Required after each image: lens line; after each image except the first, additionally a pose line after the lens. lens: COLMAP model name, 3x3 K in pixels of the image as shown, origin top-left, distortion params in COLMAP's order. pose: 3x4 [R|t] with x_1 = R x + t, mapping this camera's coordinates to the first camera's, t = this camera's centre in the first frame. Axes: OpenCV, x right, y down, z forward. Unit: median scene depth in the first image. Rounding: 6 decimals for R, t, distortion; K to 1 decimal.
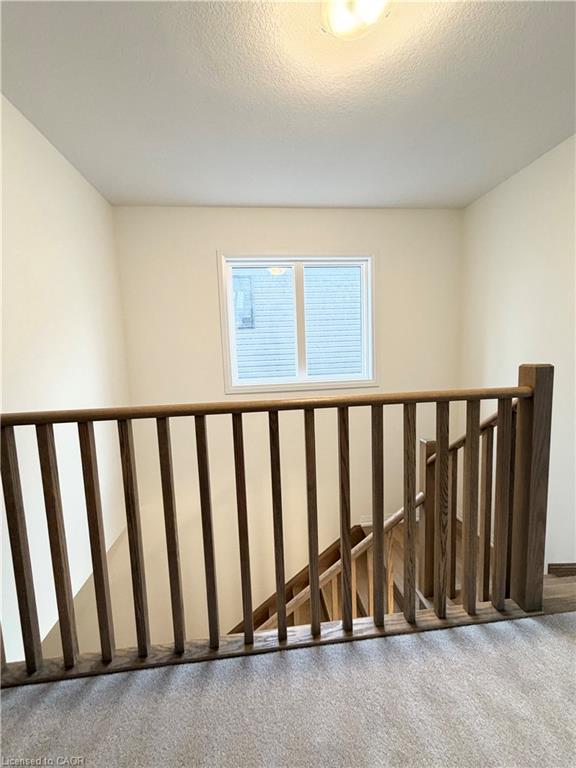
lens RADIAL K [[305.7, 0, 287.2], [0, 305.7, 387.6], [0, 0, 1]] dist [-0.009672, -0.000099]
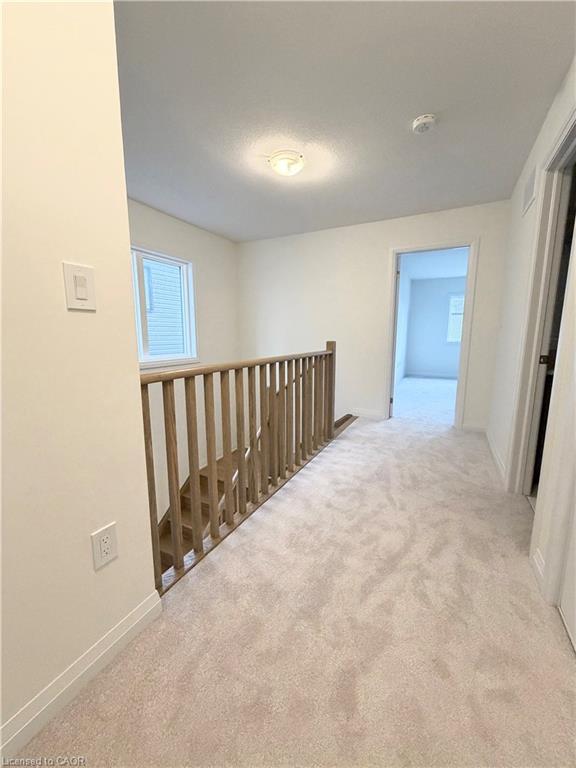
lens RADIAL K [[305.7, 0, 294.4], [0, 305.7, 381.4], [0, 0, 1]] dist [-0.009672, -0.000099]
pose [[0.540471, -0.099027, 0.835515, -0.649289], [0.078095, 0.994667, 0.067373, 0.026630], [-0.837730, 0.028836, 0.545322, -0.068067]]
